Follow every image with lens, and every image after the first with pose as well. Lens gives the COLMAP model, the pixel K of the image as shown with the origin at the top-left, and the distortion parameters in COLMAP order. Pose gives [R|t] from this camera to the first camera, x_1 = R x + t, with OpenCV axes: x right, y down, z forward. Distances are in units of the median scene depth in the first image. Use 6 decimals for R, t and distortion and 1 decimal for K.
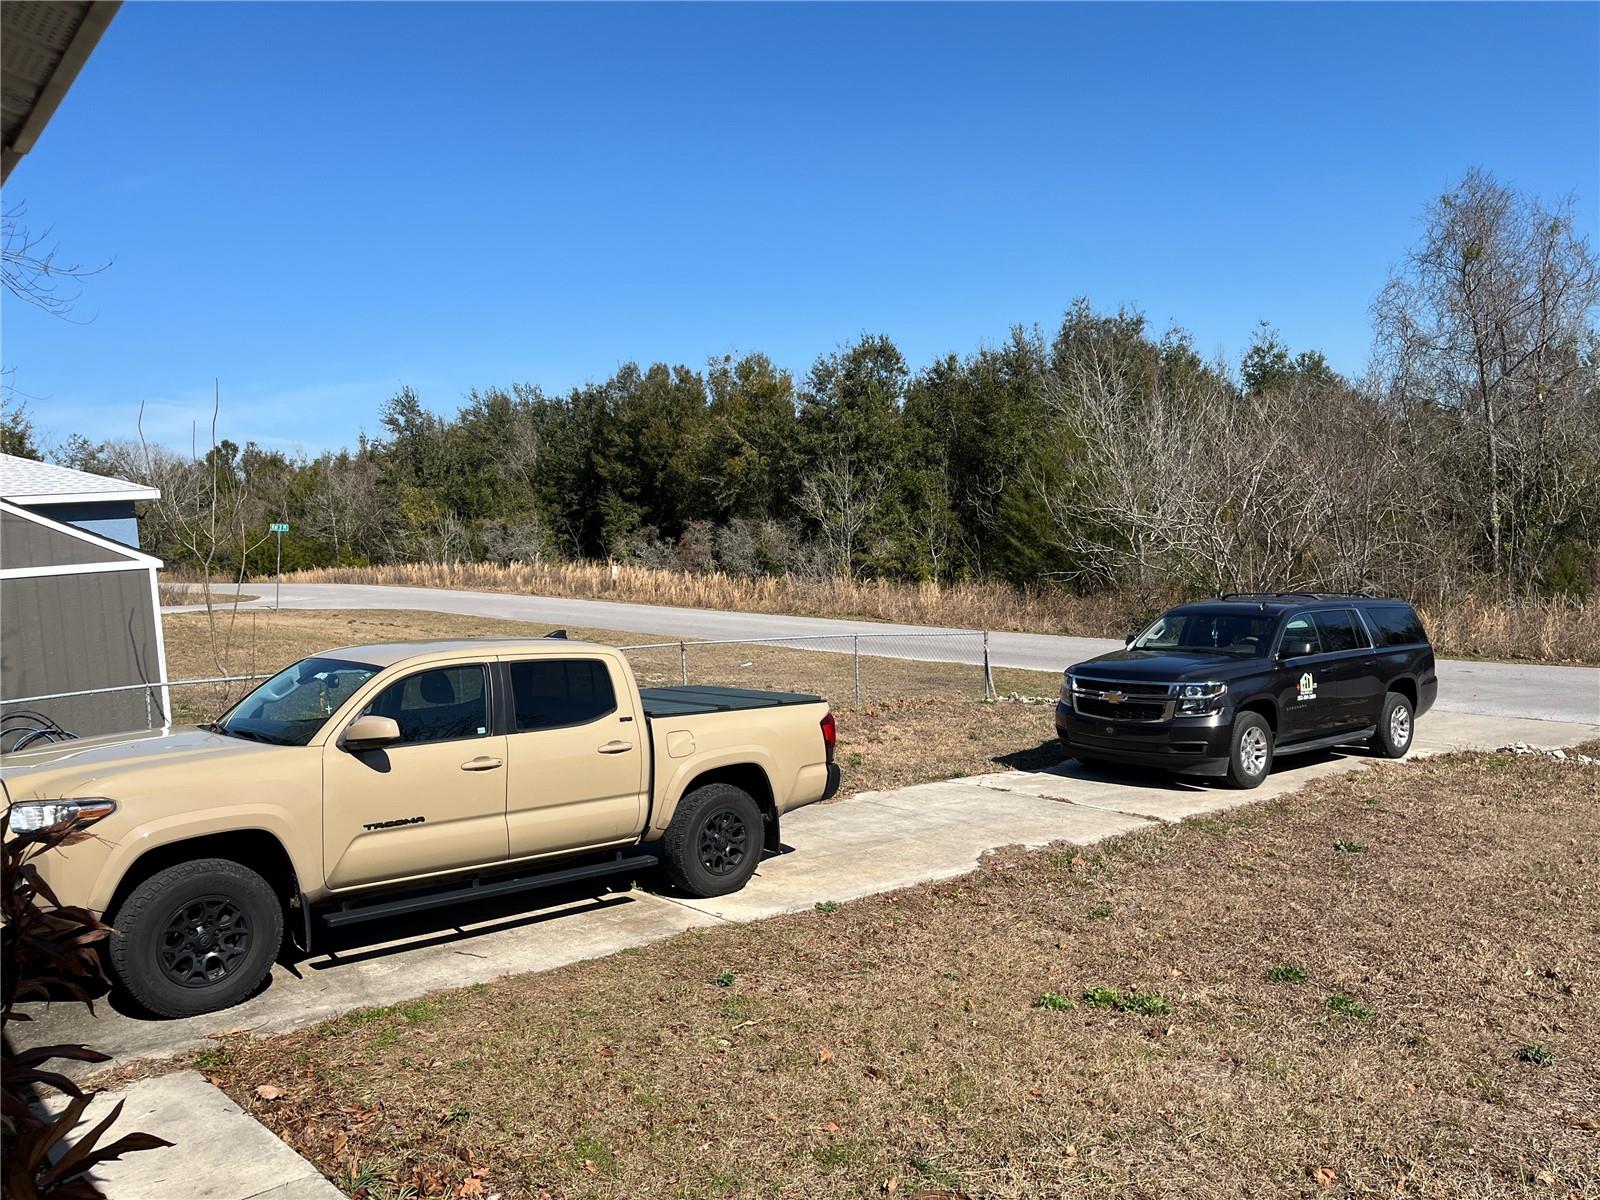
lens RADIAL K [[1206.1, 0, 793.0], [0, 1206.1, 601.6], [0, 0, 1]] dist [0.063233, -0.088936]
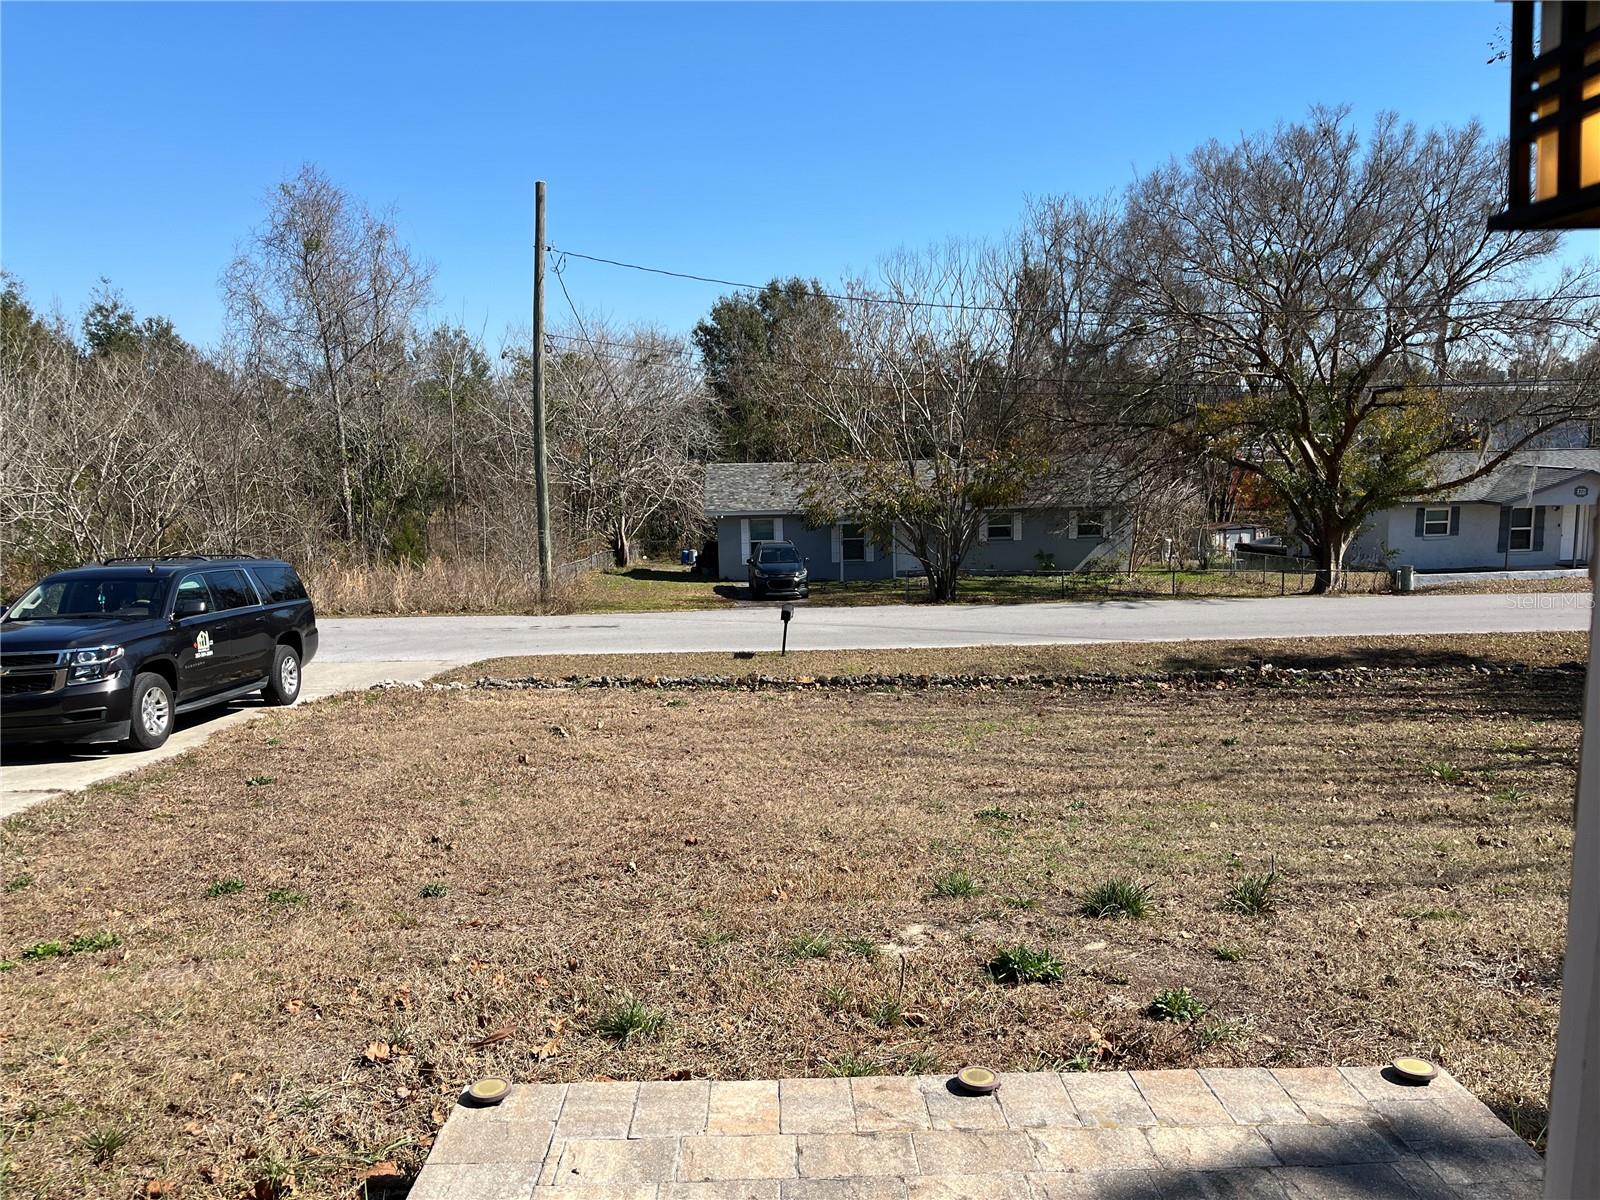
lens RADIAL K [[1206.1, 0, 792.8], [0, 1206.1, 614.3], [0, 0, 1]] dist [0.063233, -0.088936]
pose [[0.640695, -0.062654, 0.765235, -0.043476], [0.039111, 0.998034, 0.048969, 0.012399], [-0.766799, -0.001445, 0.641886, -0.045333]]
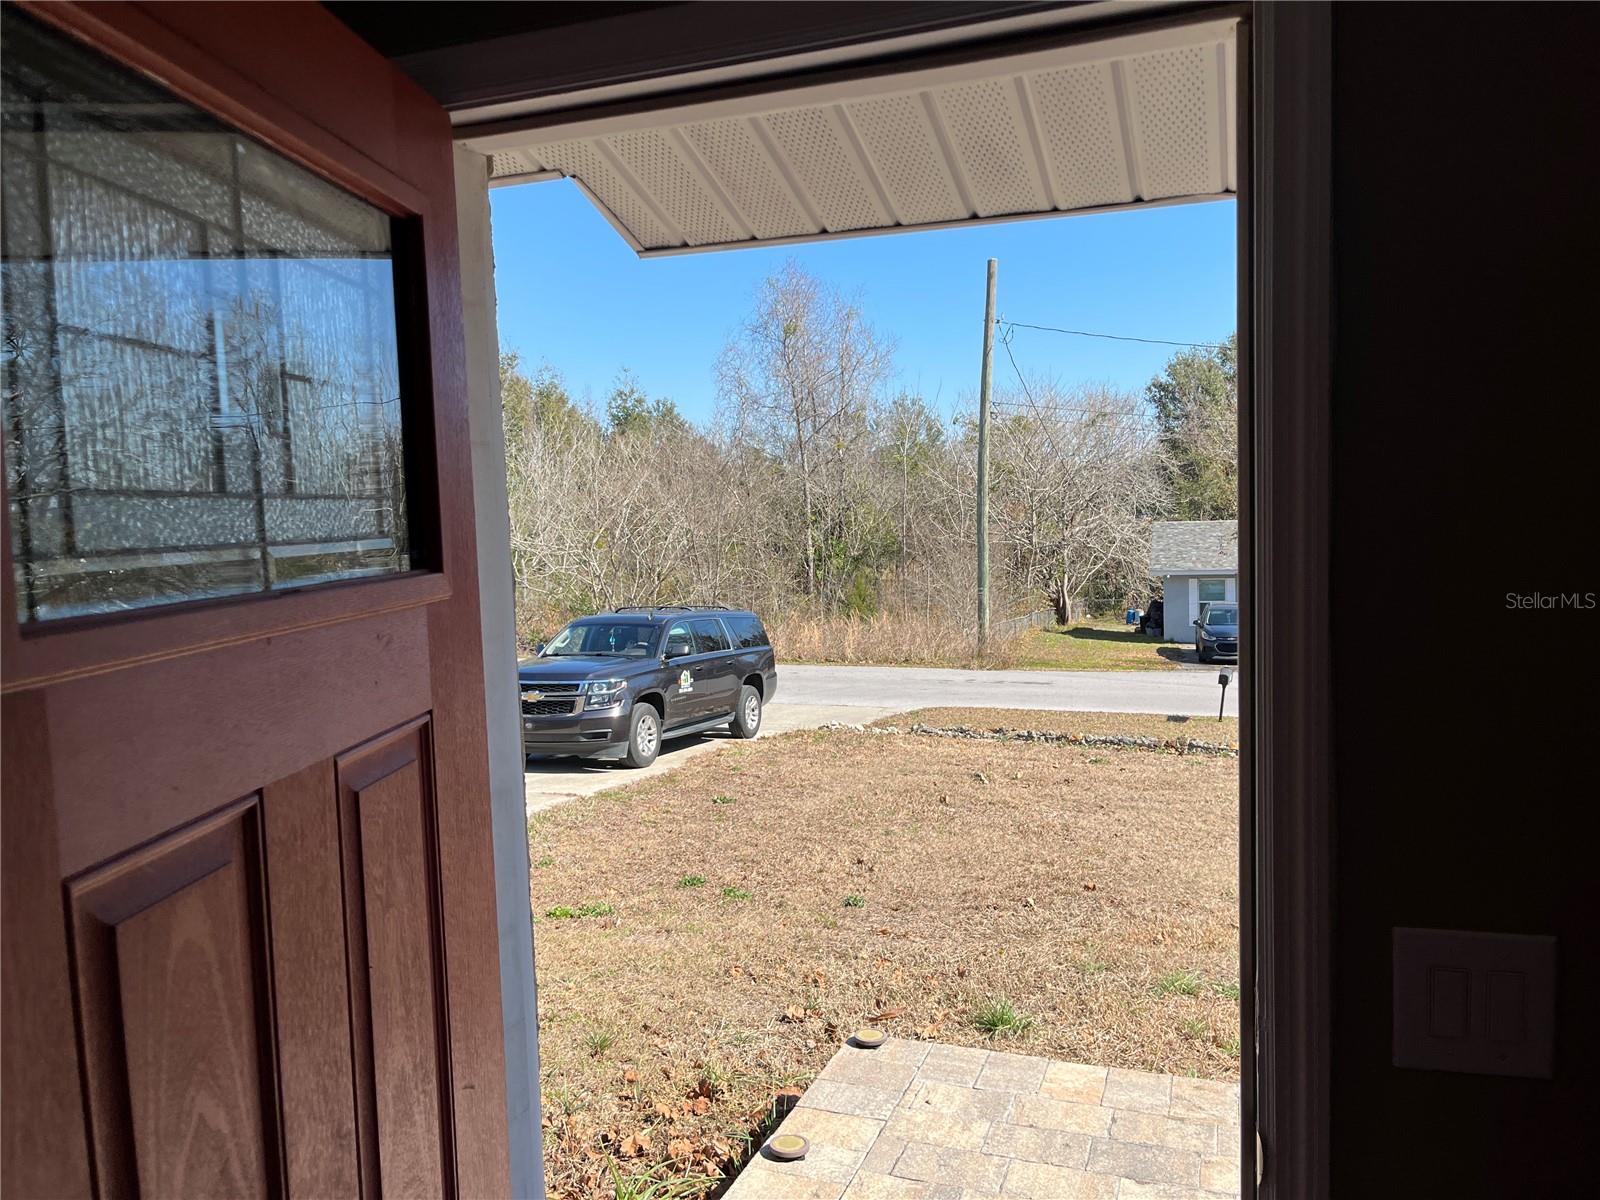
lens RADIAL K [[1206.1, 0, 792.5], [0, 1206.1, 596.1], [0, 0, 1]] dist [0.063233, -0.088936]
pose [[0.873245, -0.001400, 0.487280, -0.067092], [0.014537, 0.999626, -0.023180, 0.012913], [-0.487065, 0.027326, 0.872938, -0.101362]]
